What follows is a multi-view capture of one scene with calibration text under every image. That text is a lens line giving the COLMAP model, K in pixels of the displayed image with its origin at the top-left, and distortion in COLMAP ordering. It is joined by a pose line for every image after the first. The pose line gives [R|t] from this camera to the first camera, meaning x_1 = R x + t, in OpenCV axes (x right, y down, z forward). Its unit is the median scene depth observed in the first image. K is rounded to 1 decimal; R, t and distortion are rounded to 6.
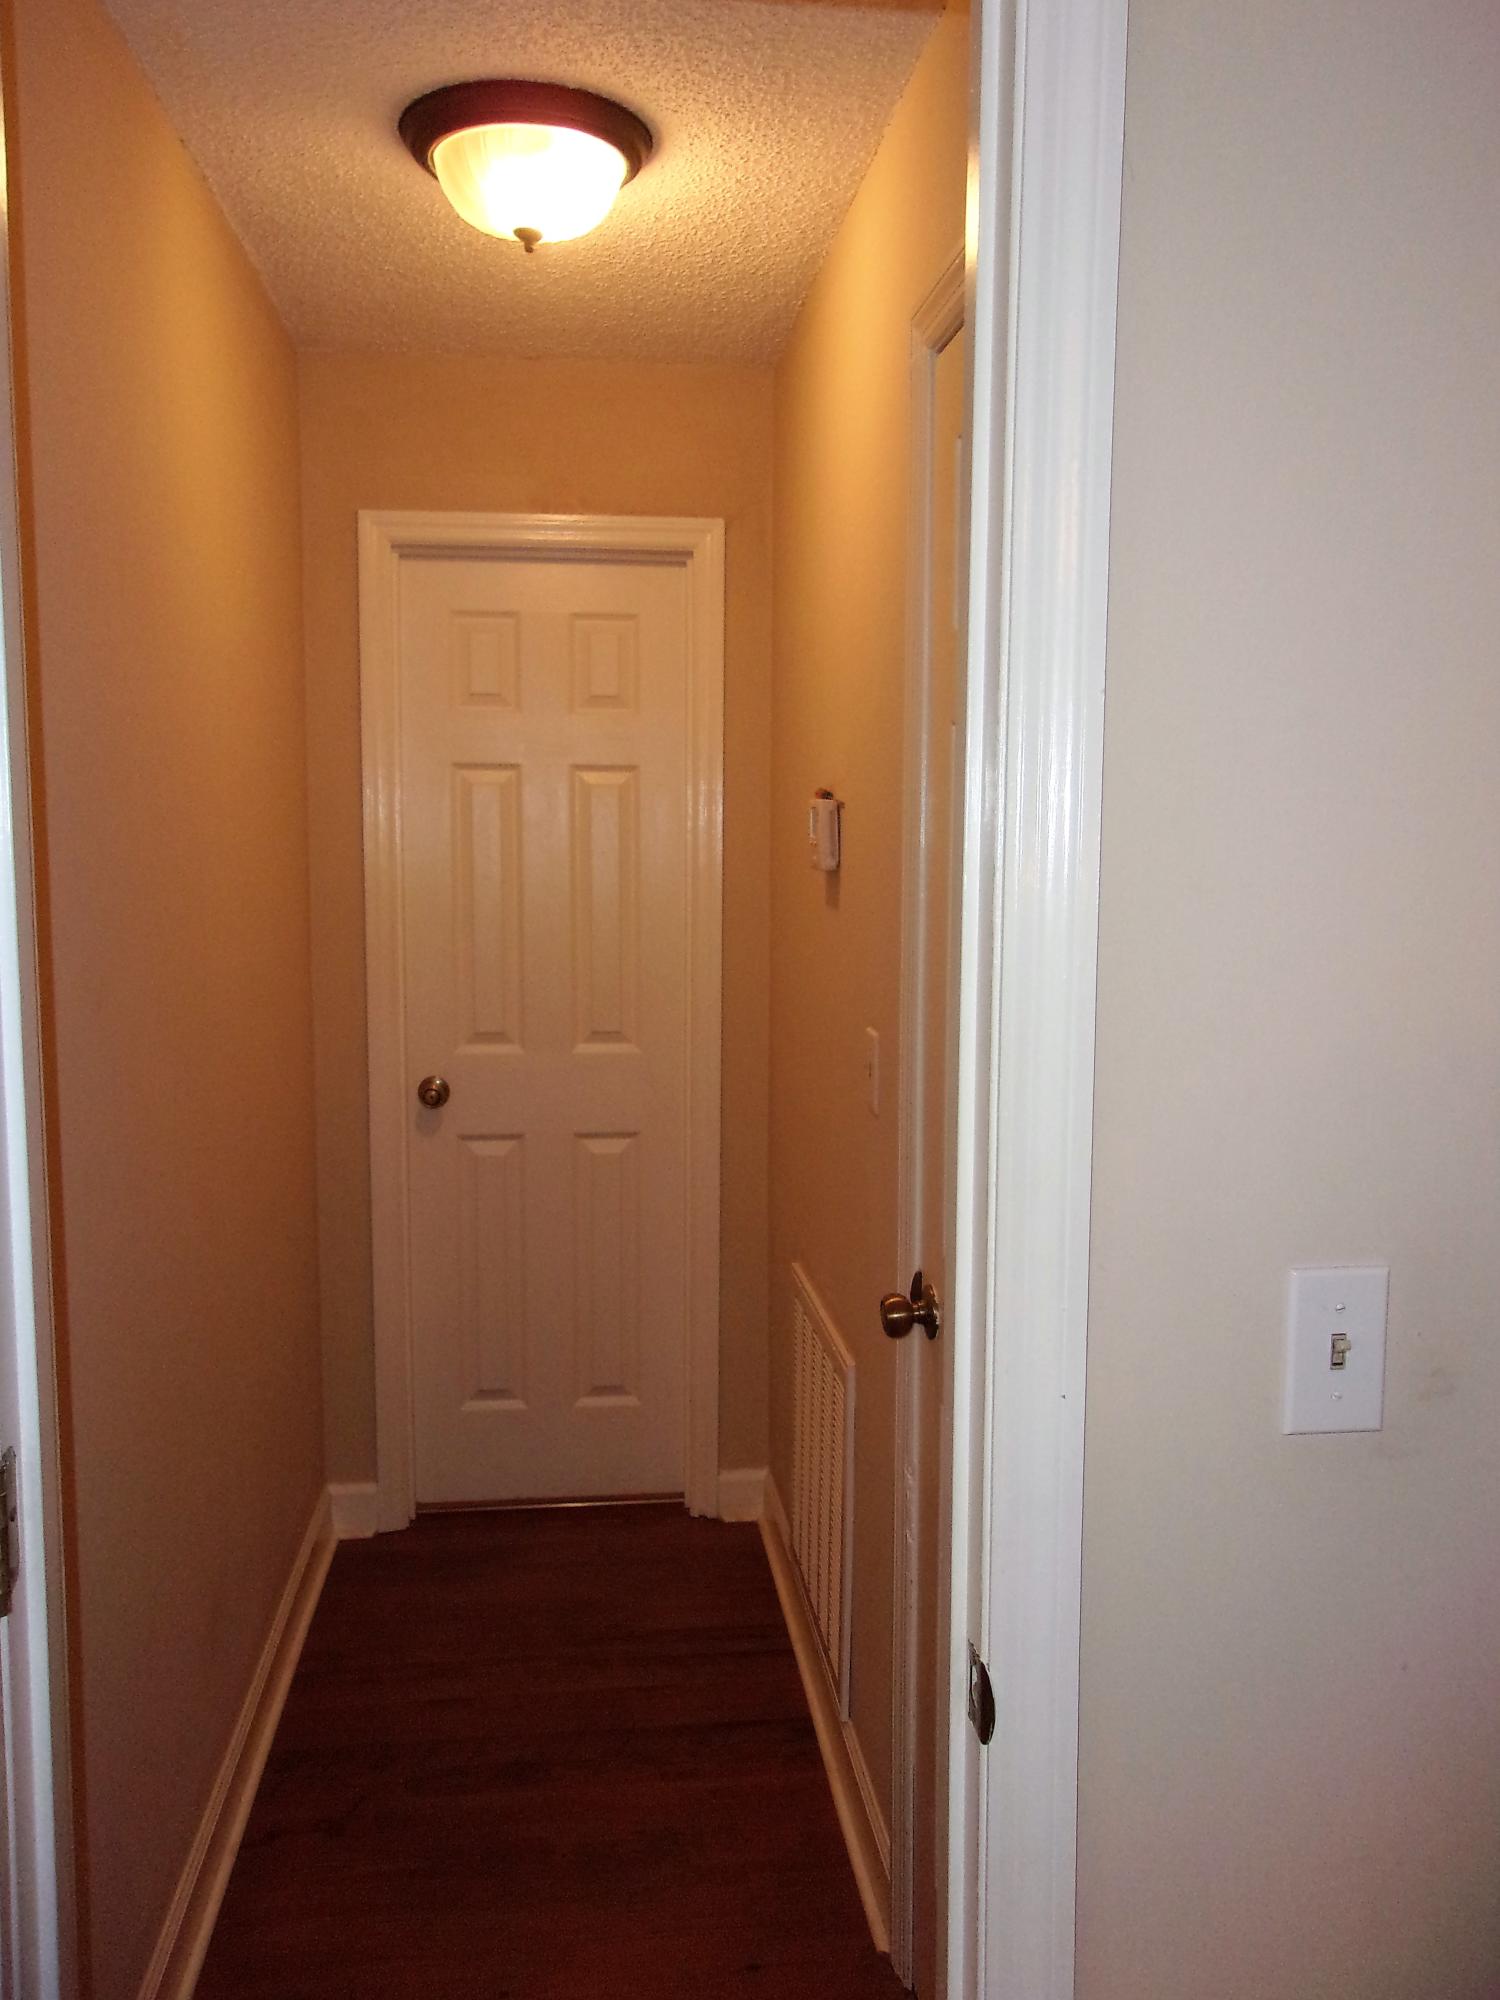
lens RADIAL K [[1572.4, 0, 752.3], [0, 1572.4, 998.9], [0, 0, 1]] dist [-0.001403, 0.004368]
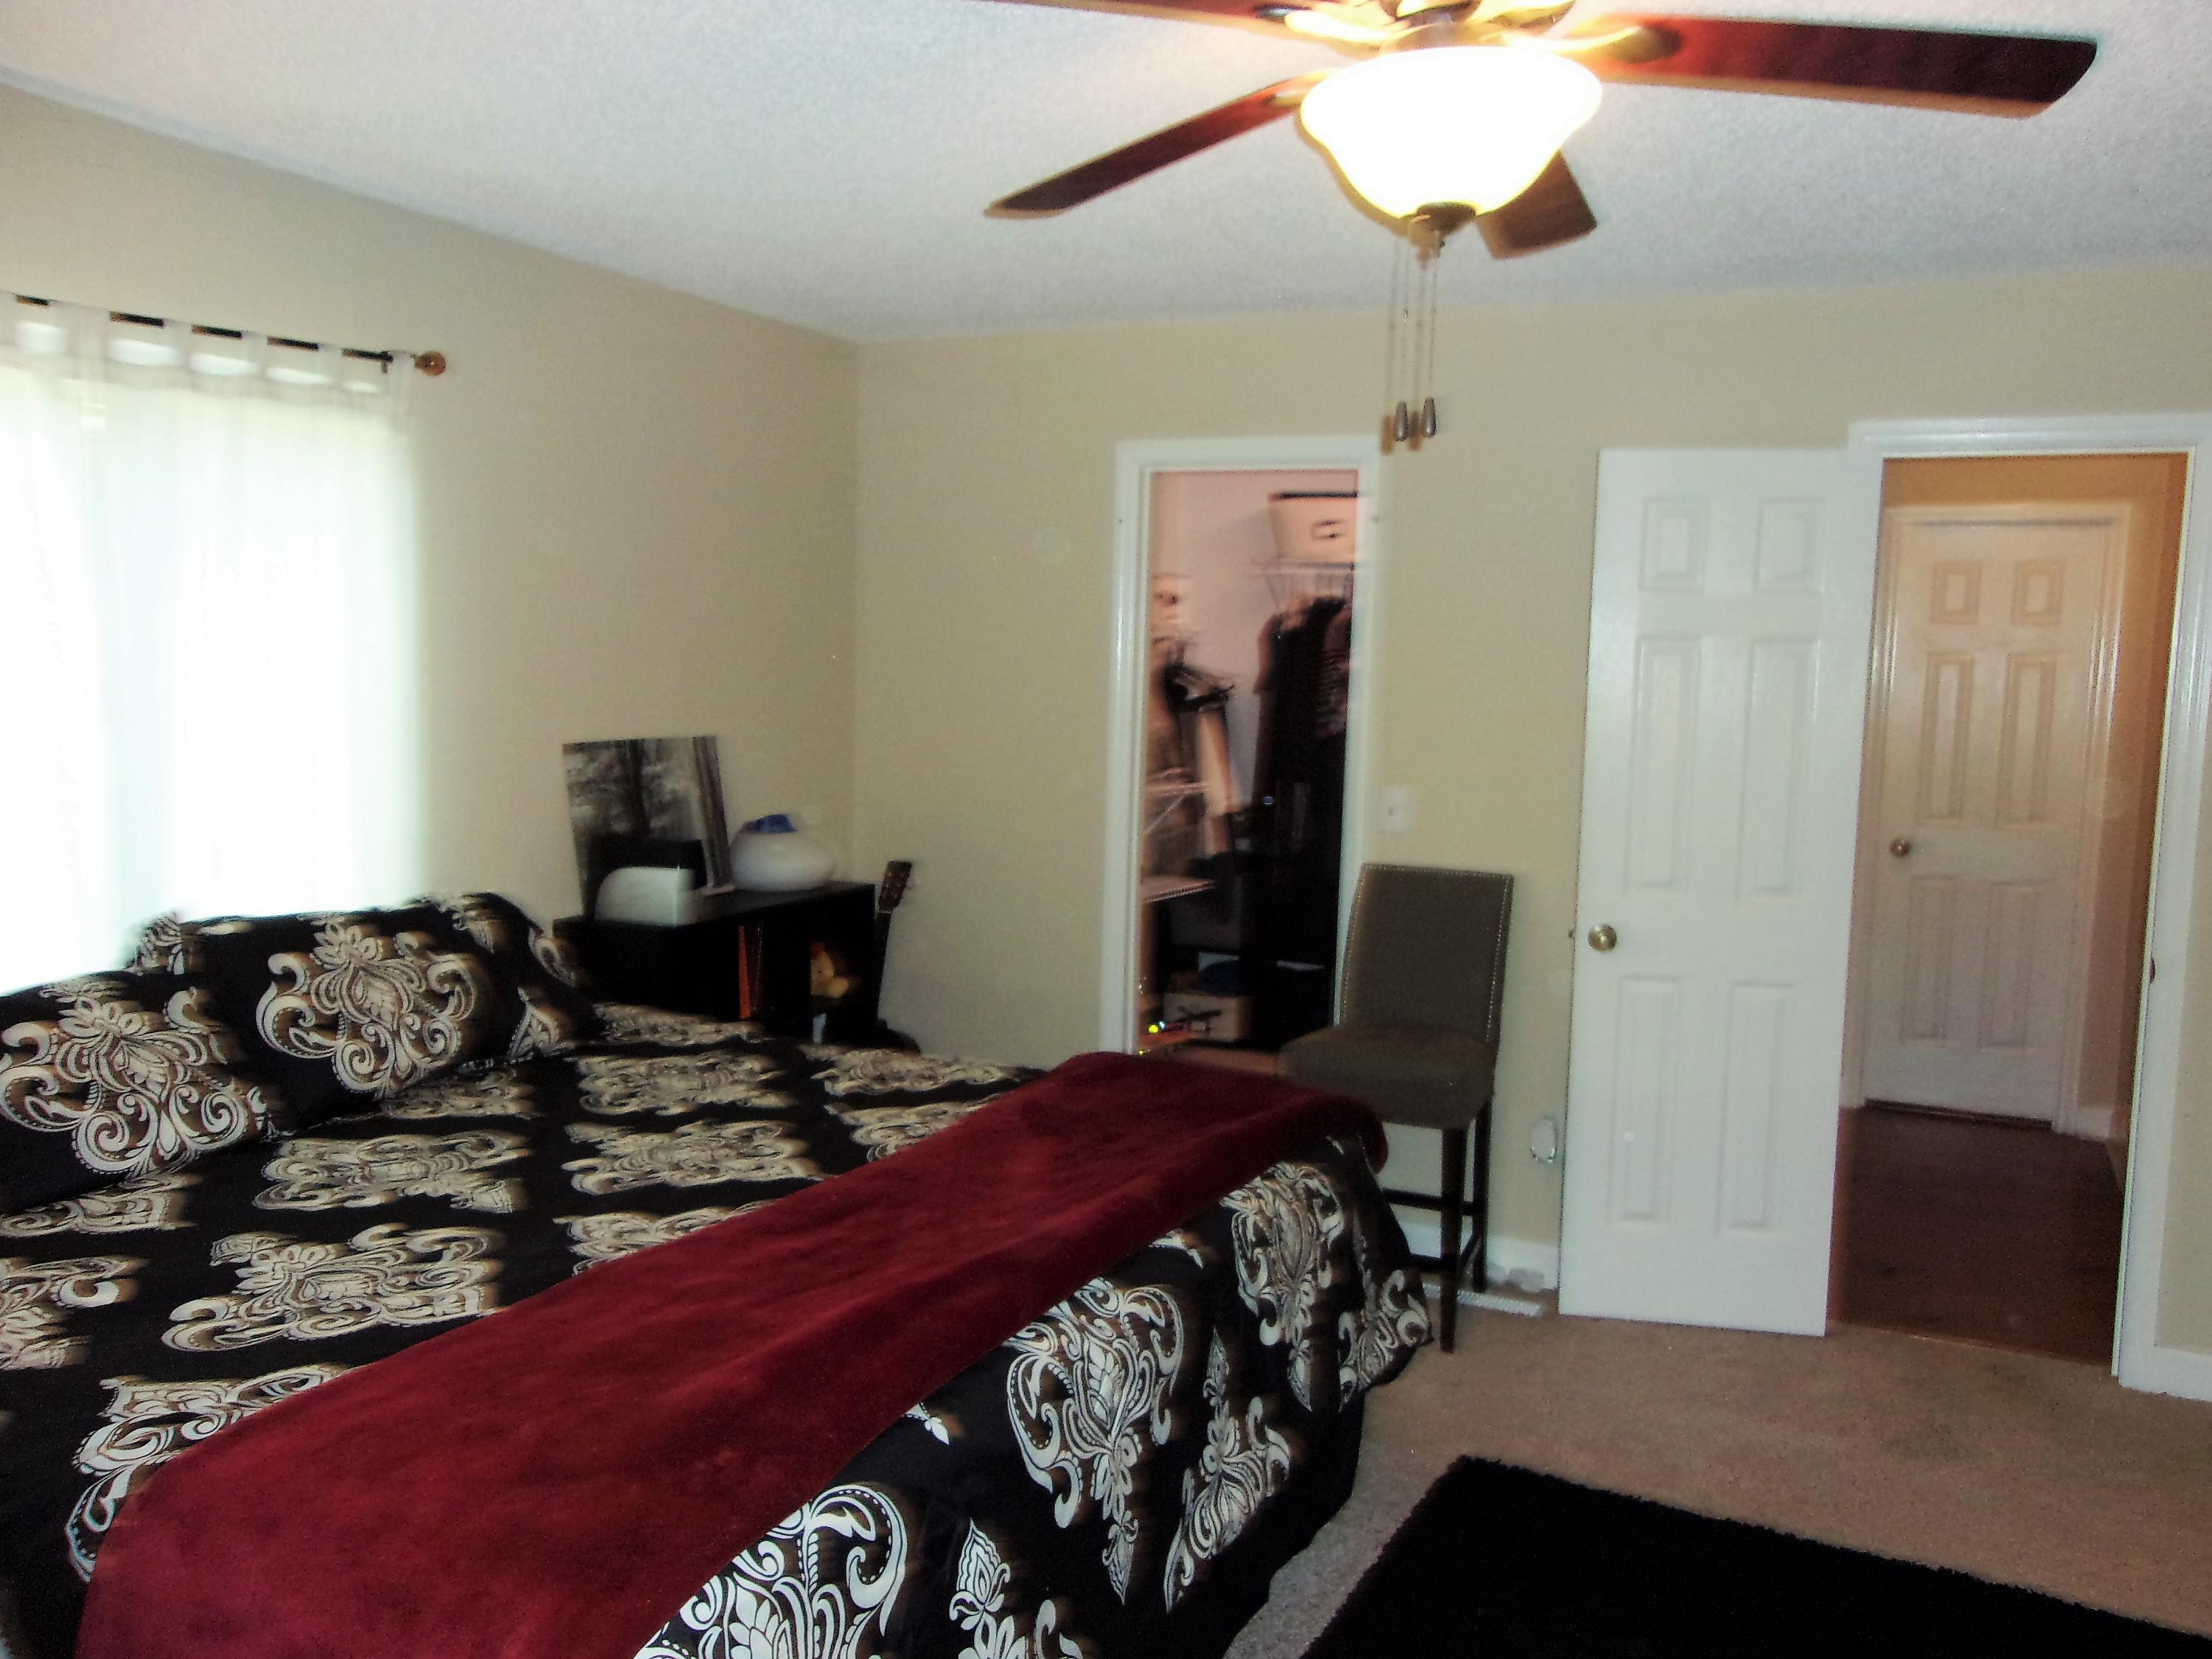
lens RADIAL K [[1739.1, 0, 1108.1], [0, 1739.1, 834.4], [0, 0, 1]] dist [-0.001403, 0.004368]
pose [[0.831036, 0.059593, -0.553017, 0.114369], [-0.119814, 0.990082, -0.073358, 0.276073], [0.543160, 0.127222, 0.829934, -0.959494]]
